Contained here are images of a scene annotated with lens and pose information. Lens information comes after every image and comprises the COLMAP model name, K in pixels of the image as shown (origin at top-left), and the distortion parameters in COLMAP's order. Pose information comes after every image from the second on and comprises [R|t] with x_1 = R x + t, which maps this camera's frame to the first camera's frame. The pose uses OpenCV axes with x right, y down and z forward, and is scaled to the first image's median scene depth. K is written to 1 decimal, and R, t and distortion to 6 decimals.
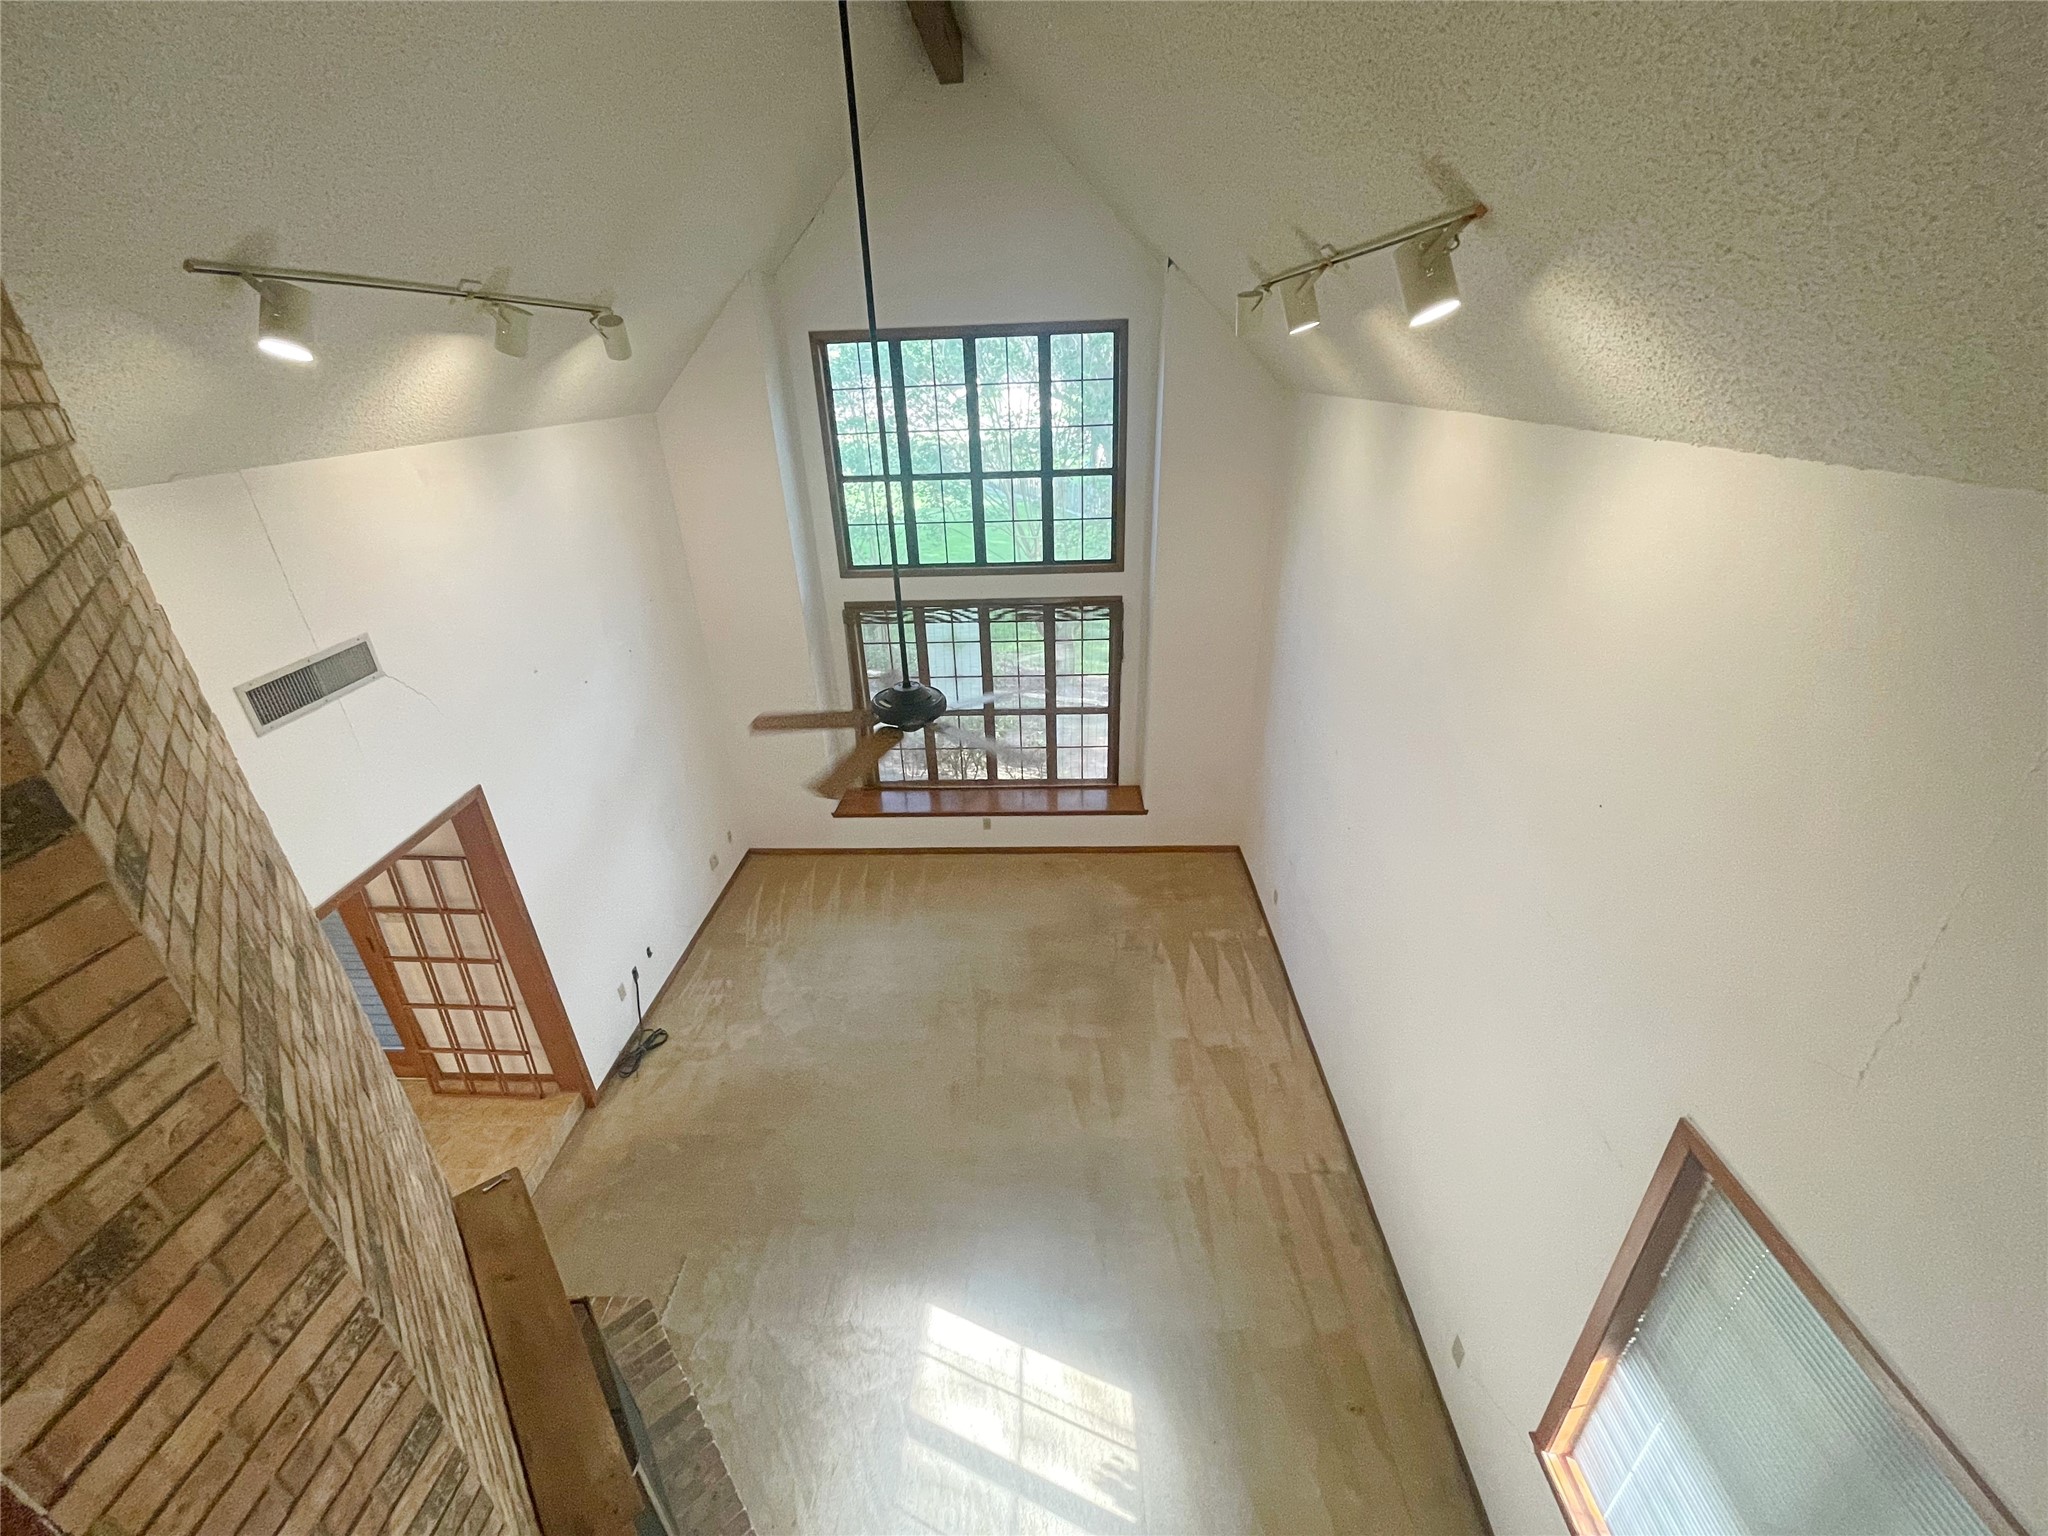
lens RADIAL K [[828.3, 0, 1024.0], [0, 828.3, 768.0], [0, 0, 1]] dist [0.000899, 0.000294]
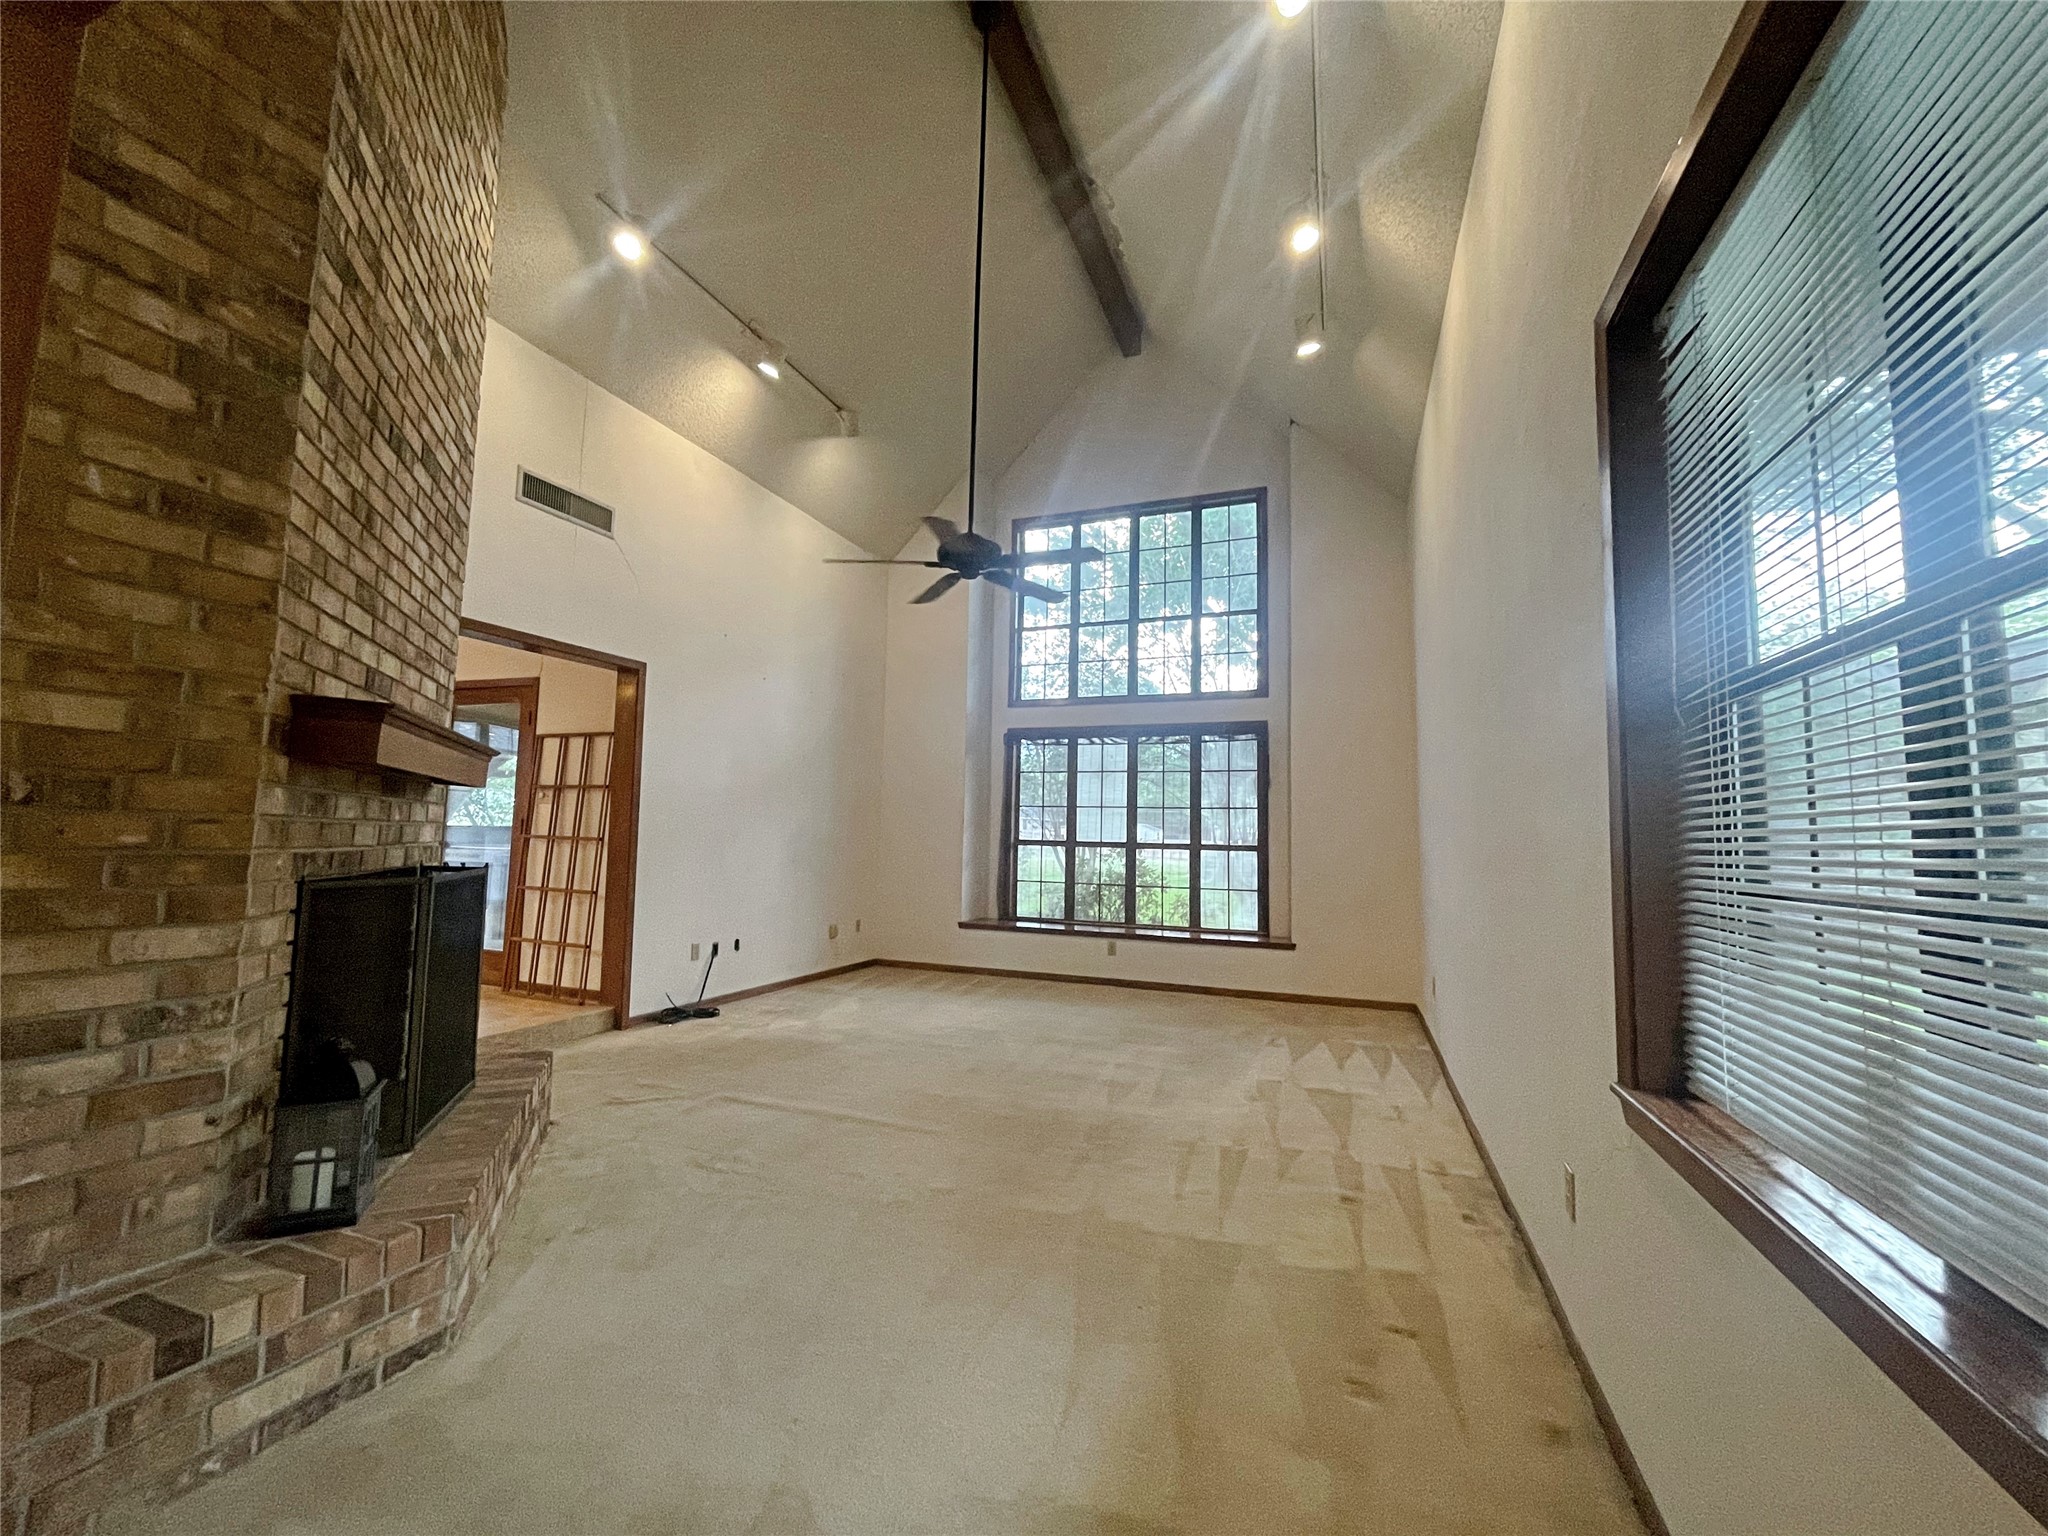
lens RADIAL K [[835.7, 0, 1024.0], [0, 835.7, 768.0], [0, 0, 1]] dist [0.003476, 0.000238]
pose [[0.945378, 0.020610, -0.325324, 0.226340], [-0.188289, 0.849203, -0.493358, 0.527105], [0.266098, 0.527665, 0.806698, 0.179497]]
